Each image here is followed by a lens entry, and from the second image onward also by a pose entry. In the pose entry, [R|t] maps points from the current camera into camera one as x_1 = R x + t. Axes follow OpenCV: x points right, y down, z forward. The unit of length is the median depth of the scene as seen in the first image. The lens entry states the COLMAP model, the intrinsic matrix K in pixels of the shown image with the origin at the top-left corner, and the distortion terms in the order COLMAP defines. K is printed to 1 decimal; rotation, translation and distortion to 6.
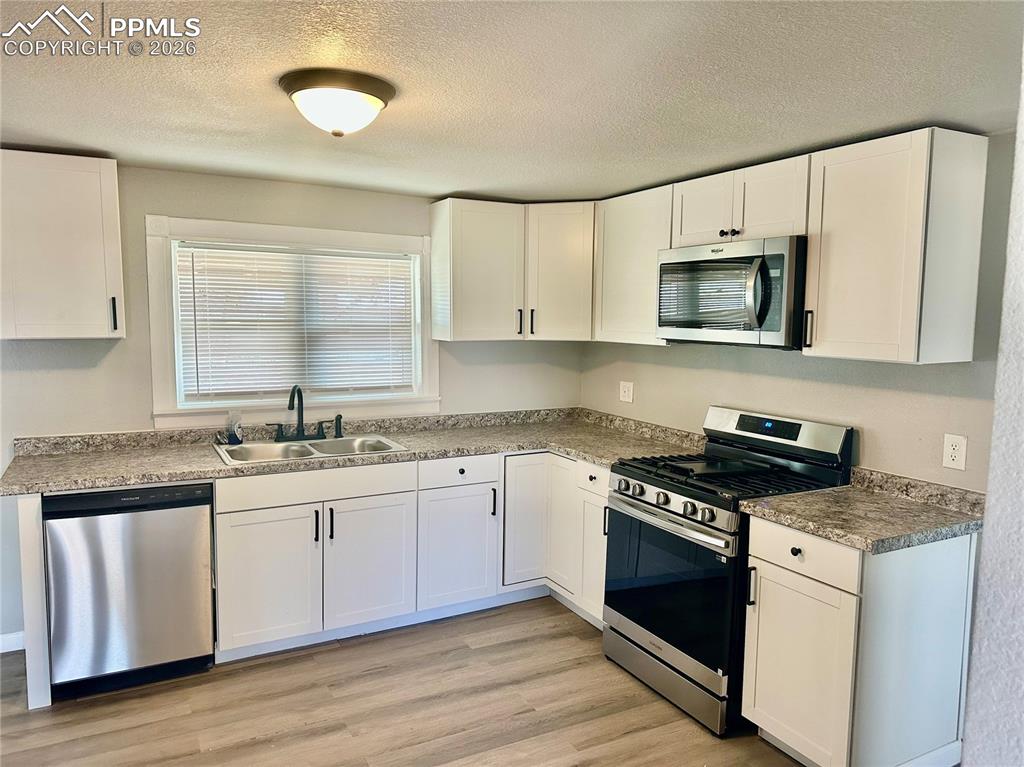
lens RADIAL K [[718.8, 0, 519.0], [0, 718.8, 385.0], [0, 0, 1]] dist [0.087072, -0.117891]
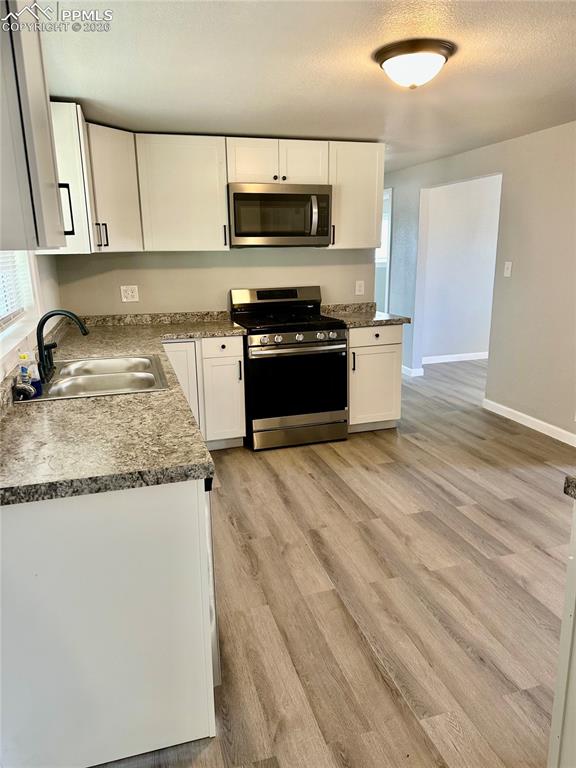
lens RADIAL K [[531.5, 0, 288.0], [0, 531.5, 384.0], [0, 0, 1]] dist [0.165076, -0.312323]
pose [[0.212218, -0.254750, 0.943433, -0.951204], [0.119225, 0.964961, 0.233744, -0.034535], [-0.969922, 0.062877, 0.235155, 0.661024]]
